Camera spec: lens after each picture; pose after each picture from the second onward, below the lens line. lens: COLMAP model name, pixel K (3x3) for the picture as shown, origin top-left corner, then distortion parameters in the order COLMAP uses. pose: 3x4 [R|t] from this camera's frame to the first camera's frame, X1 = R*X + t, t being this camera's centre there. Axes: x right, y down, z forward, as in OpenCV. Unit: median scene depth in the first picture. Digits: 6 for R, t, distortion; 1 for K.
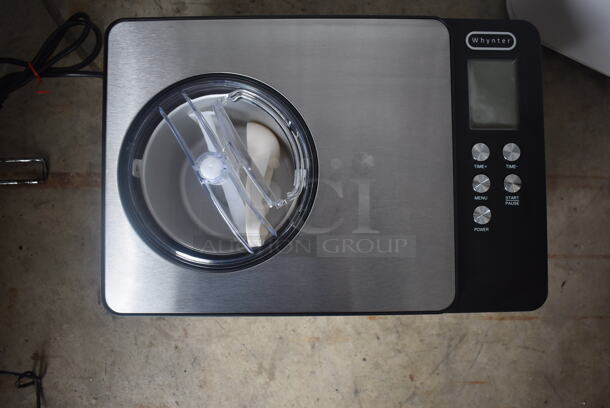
lens RADIAL K [[527.3, 0, 306.3], [0, 527.3, 205.2], [0, 0, 1]] dist [-0.097068, 0.020075]
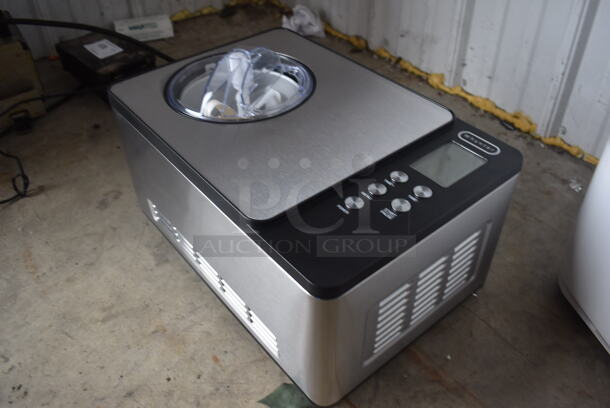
lens RADIAL K [[527.3, 0, 305.5], [0, 527.3, 204.9], [0, 0, 1]] dist [-0.097068, 0.020075]
pose [[0.629622, 0.499895, -0.594711, 0.606389], [-0.775603, 0.448686, -0.443982, 0.369152], [0.044894, 0.740801, 0.670223, 0.241520]]
